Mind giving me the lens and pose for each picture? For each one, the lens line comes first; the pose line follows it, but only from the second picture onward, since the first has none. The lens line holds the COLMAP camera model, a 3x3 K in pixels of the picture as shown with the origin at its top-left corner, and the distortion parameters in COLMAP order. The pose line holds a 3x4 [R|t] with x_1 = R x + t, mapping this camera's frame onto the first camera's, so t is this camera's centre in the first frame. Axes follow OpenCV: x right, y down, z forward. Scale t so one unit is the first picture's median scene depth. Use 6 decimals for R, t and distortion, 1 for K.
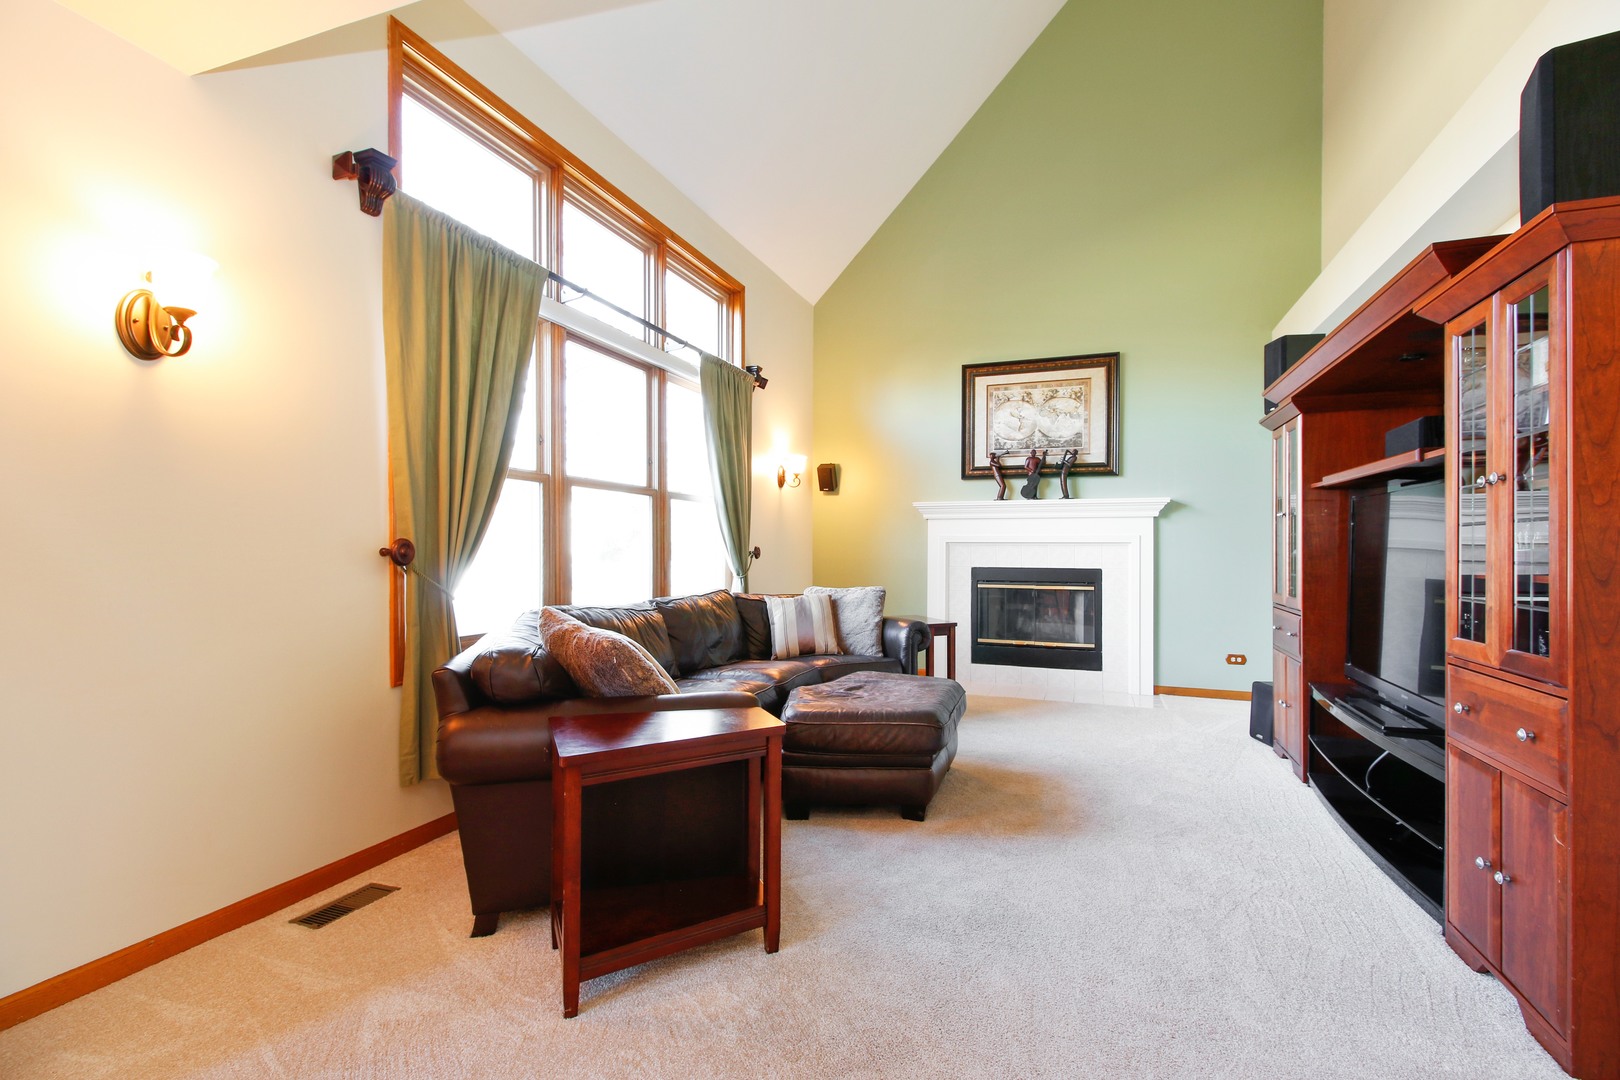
lens RADIAL K [[746.0, 0, 810.0], [0, 746.0, 540.0], [0, 0, 1]] dist [0.000423, 0.000043]
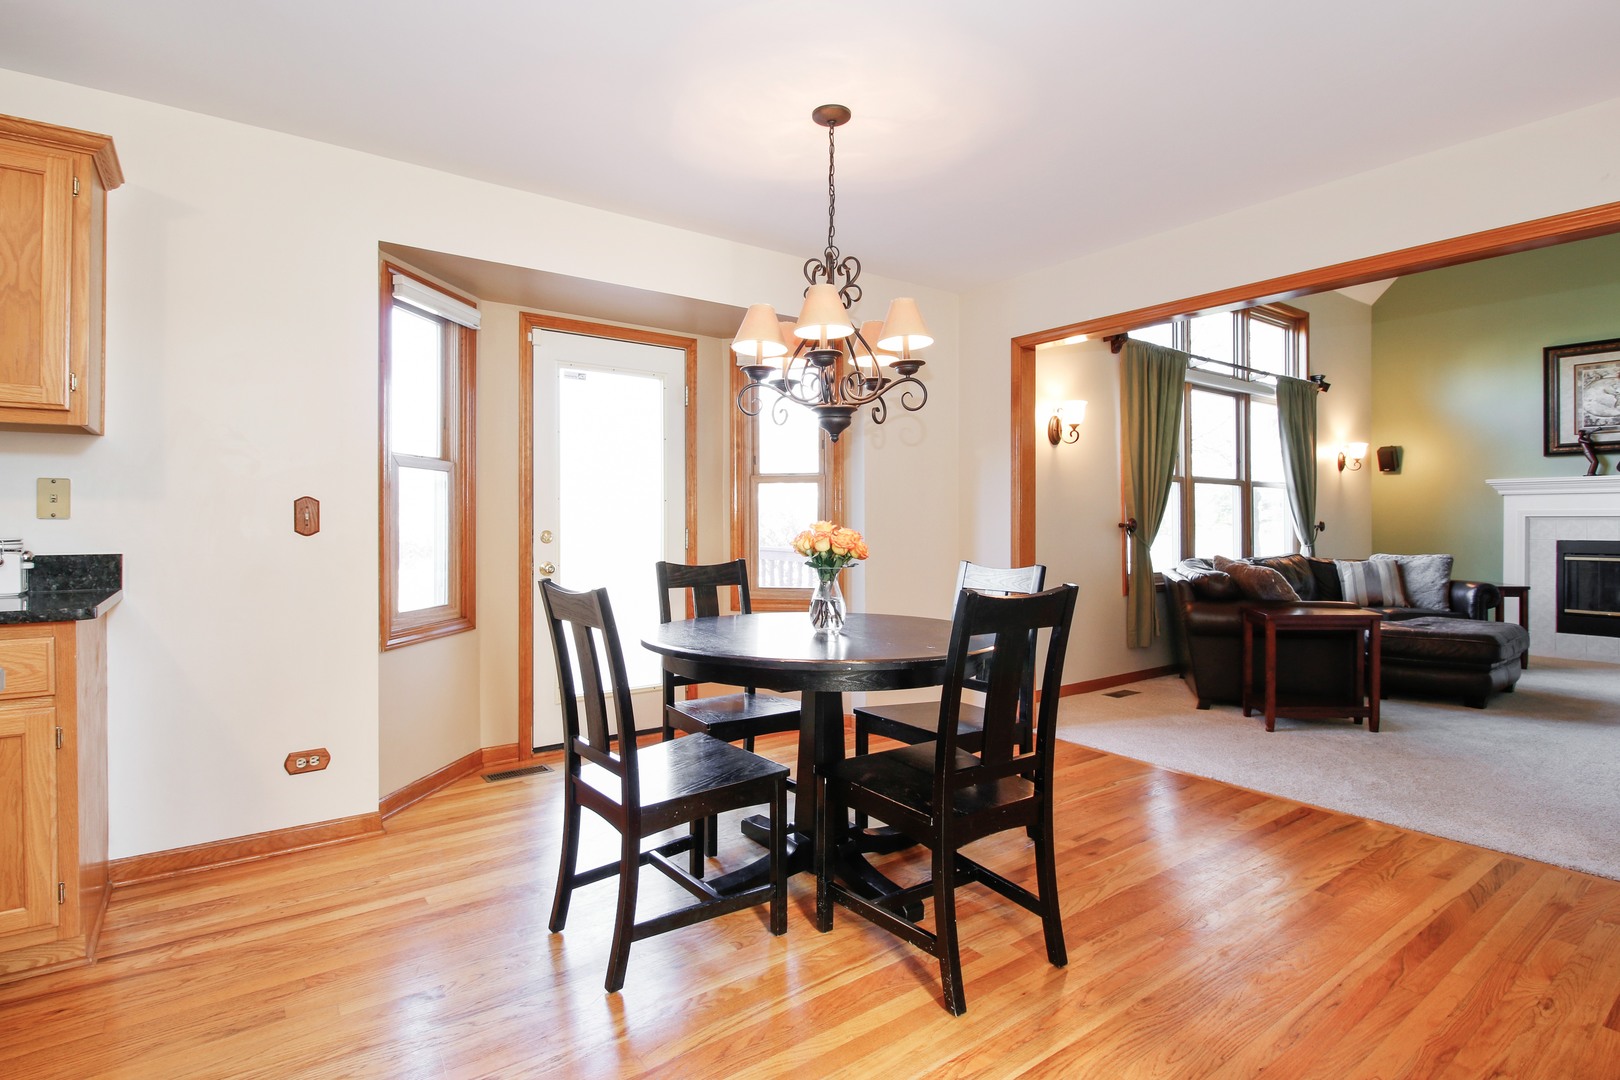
lens RADIAL K [[791.9, 0, 809.3], [0, 791.9, 522.0], [0, 0, 1]] dist [0.000055, -0.013084]
pose [[0.830560, -0.003571, -0.556918, -0.051979], [0.008607, 0.999942, 0.006425, -0.006328], [0.556863, -0.010130, 0.830543, -0.614254]]
